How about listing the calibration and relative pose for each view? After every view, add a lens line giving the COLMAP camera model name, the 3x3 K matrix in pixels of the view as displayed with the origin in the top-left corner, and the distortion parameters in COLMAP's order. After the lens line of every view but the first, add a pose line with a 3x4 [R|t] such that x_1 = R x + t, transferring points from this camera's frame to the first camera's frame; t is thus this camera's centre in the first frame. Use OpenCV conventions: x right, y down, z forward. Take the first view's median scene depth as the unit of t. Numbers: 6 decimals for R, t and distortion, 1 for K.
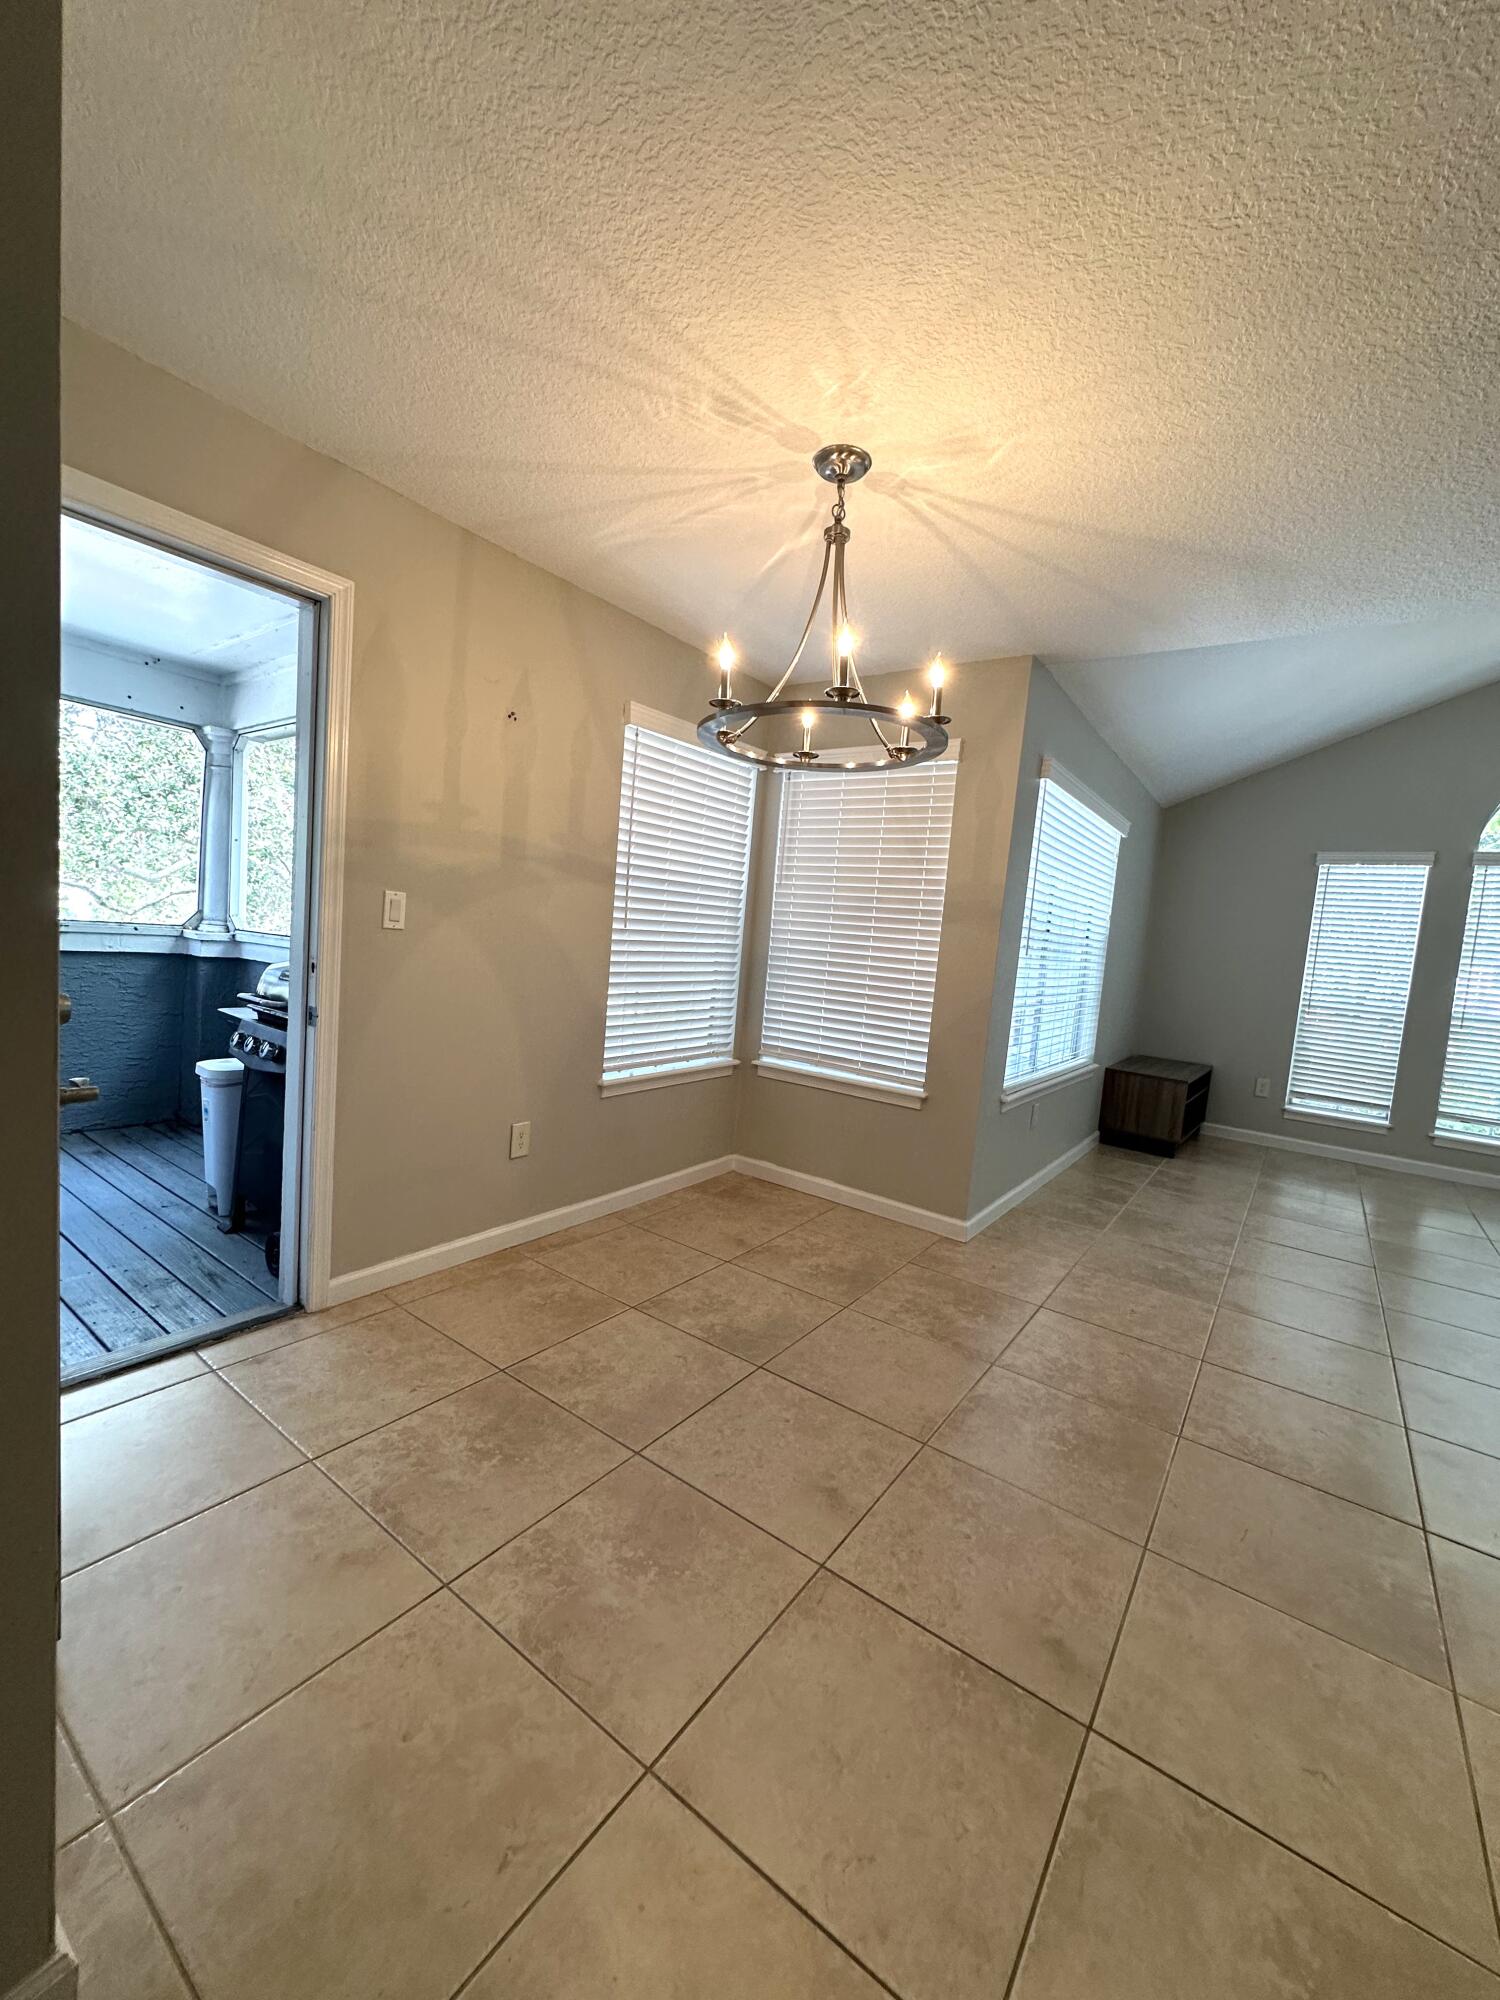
lens RADIAL K [[795.4, 0, 749.9], [0, 795.4, 1001.2], [0, 0, 1]] dist [-0.005243, 0.000694]
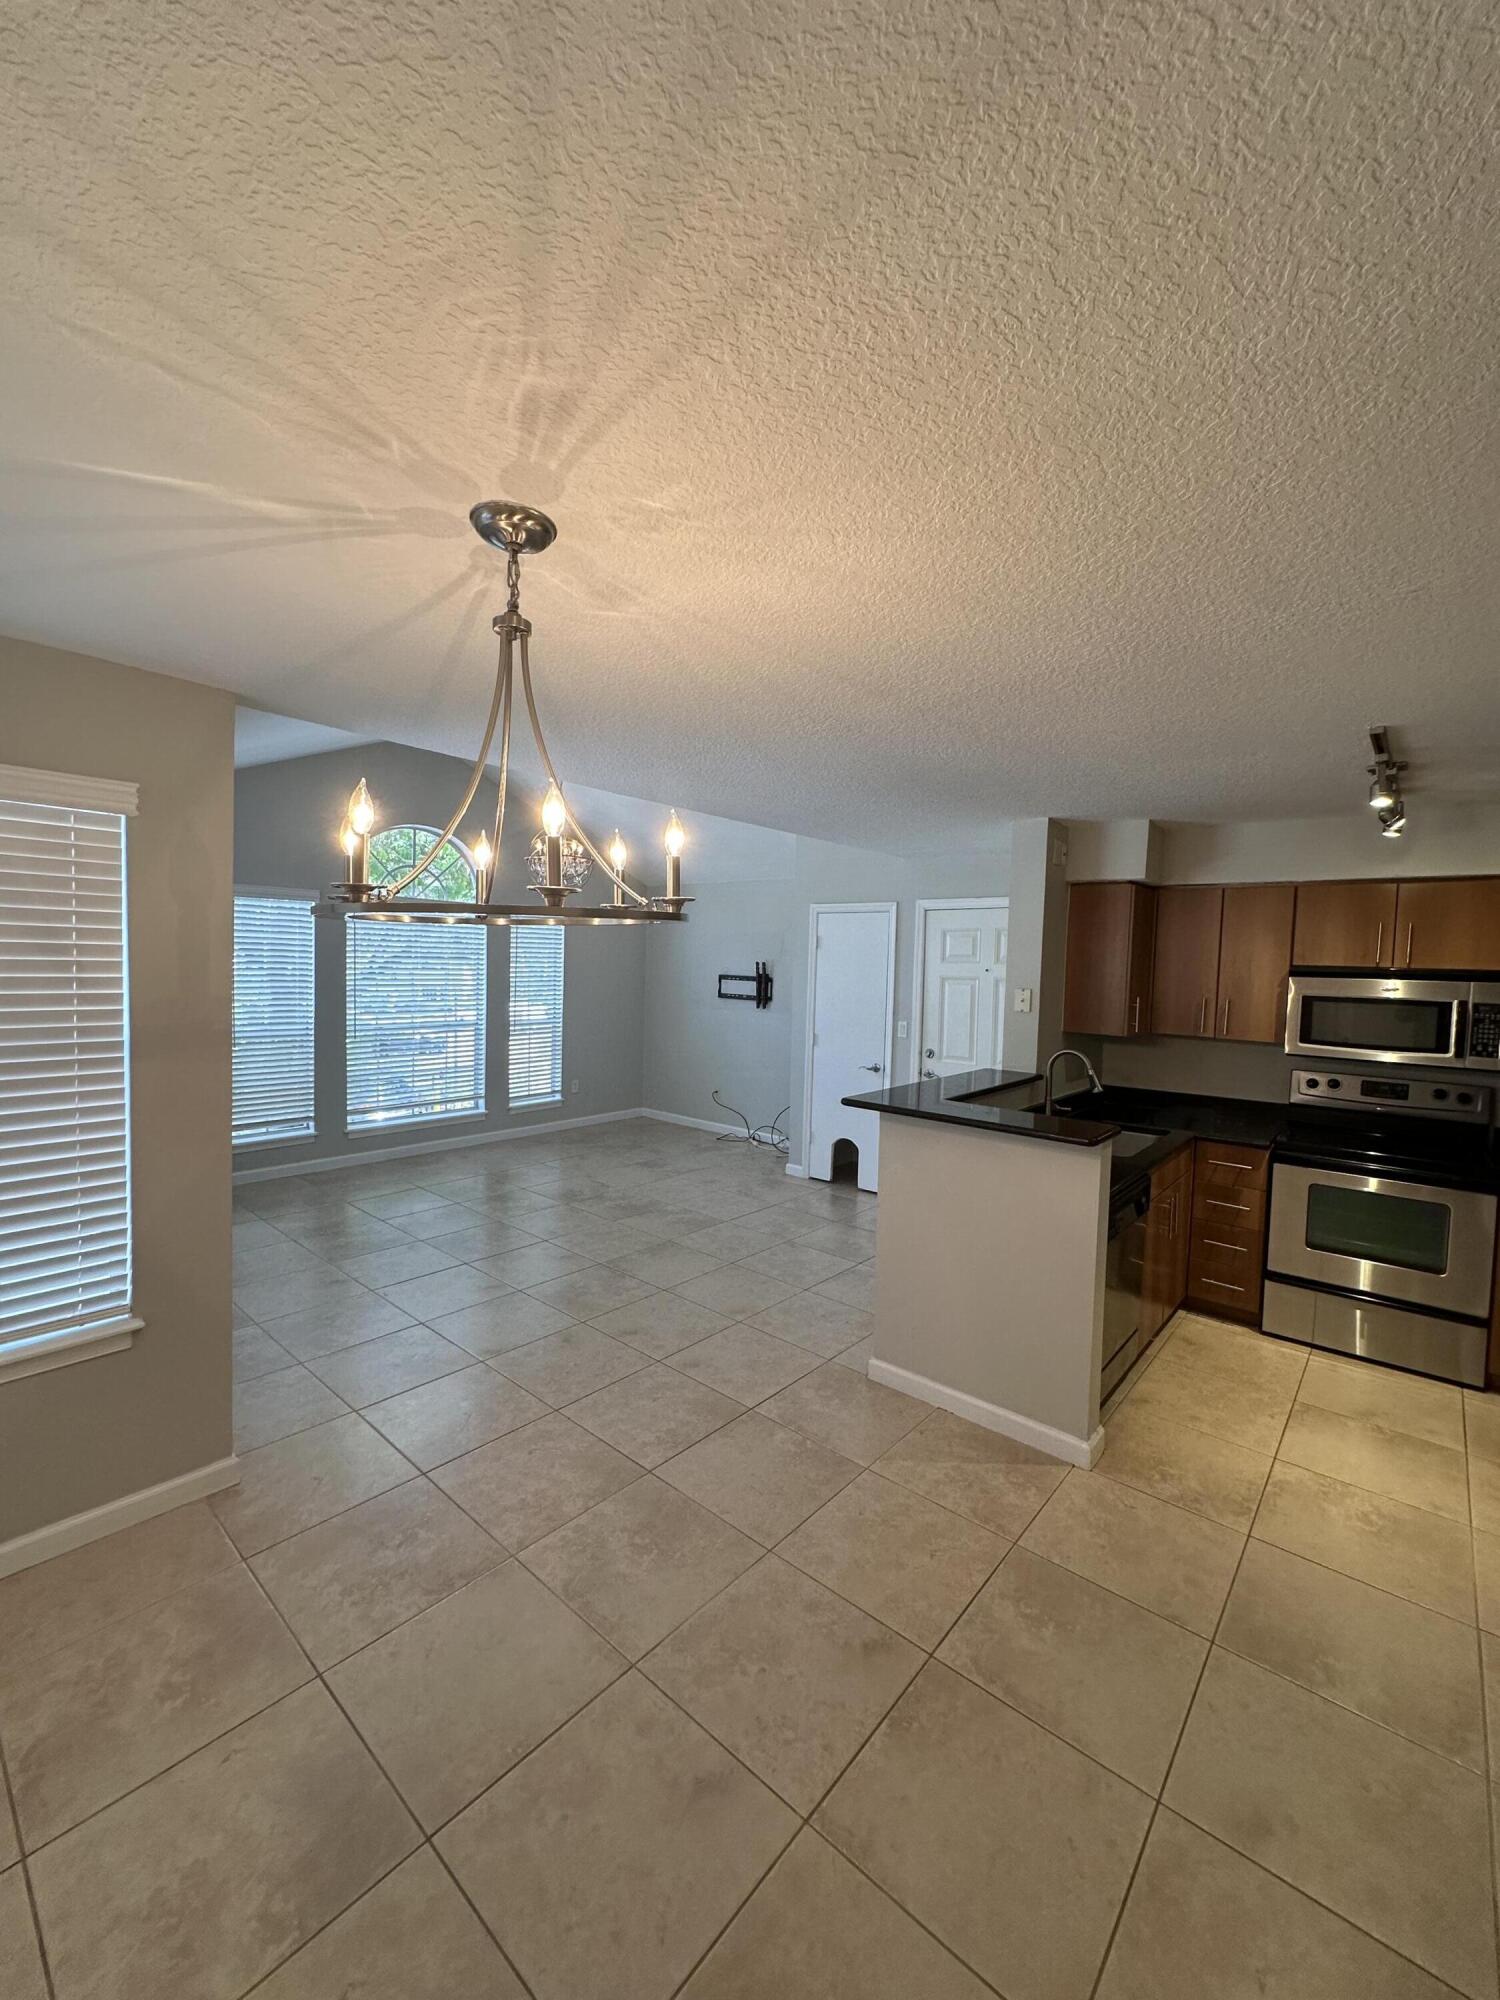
lens RADIAL K [[795.4, 0, 749.9], [0, 795.4, 1001.2], [0, 0, 1]] dist [-0.005243, 0.000694]
pose [[0.091661, -0.126752, 0.987690, -0.465071], [0.070132, 0.990225, 0.120569, -0.252737], [-0.993318, 0.058217, 0.099655, 0.568028]]
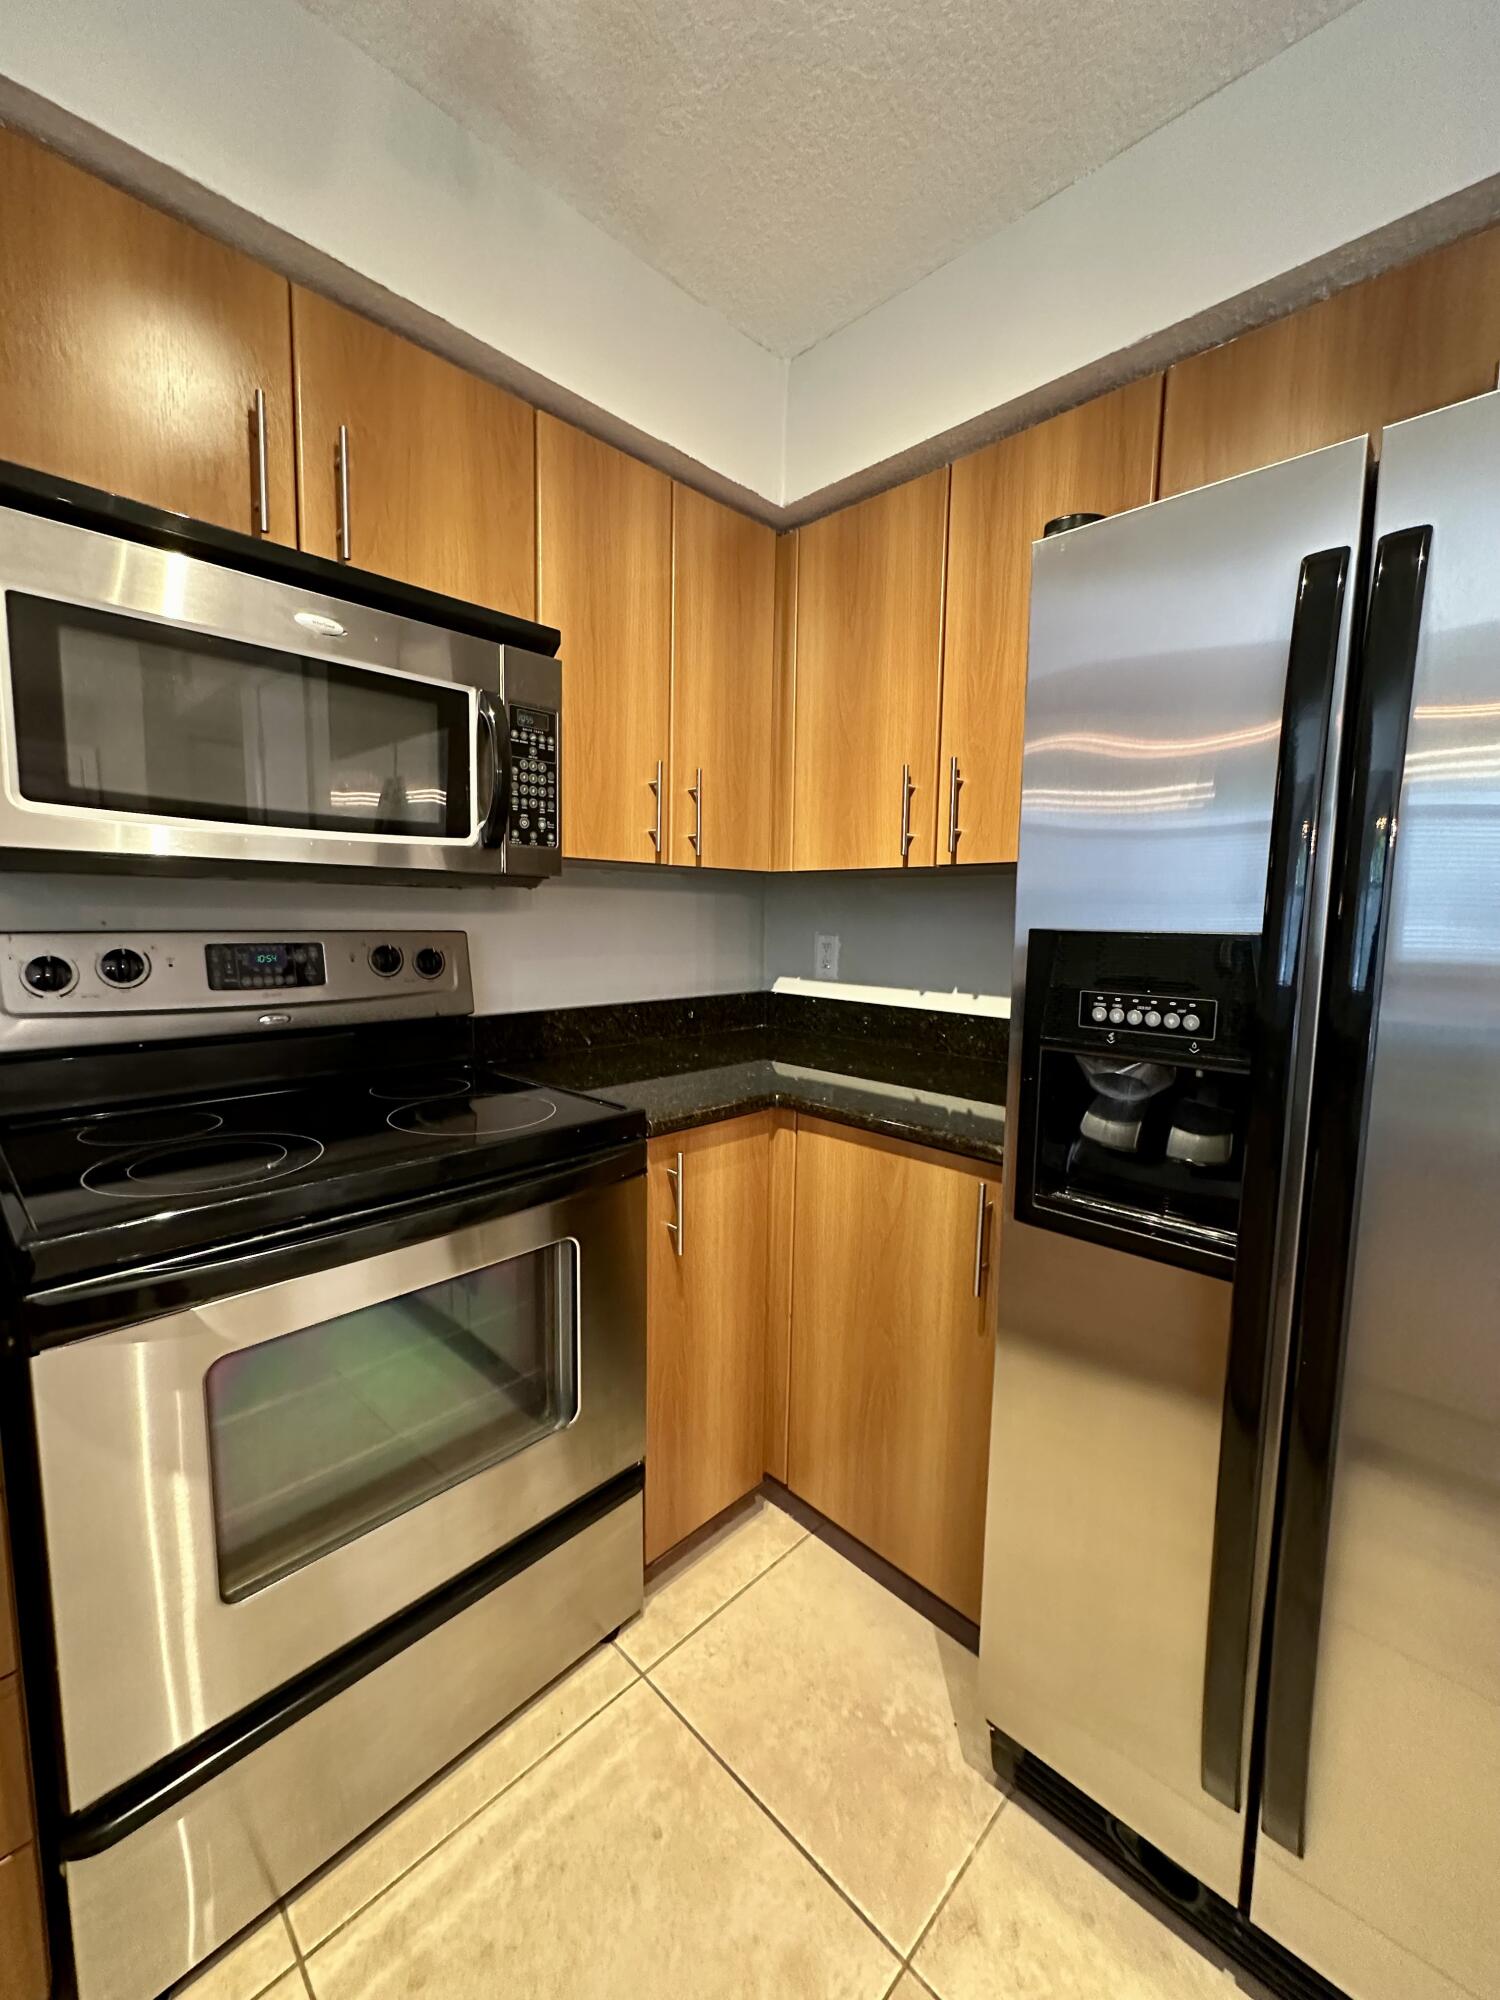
lens RADIAL K [[795.4, 0, 749.9], [0, 795.4, 1001.2], [0, 0, 1]] dist [-0.005243, 0.000694]
pose [[-0.983044, -0.116396, 0.141692, 0.686623], [-0.084836, 0.973730, 0.211310, 0.056038], [-0.162566, 0.195706, -0.967094, 0.015755]]
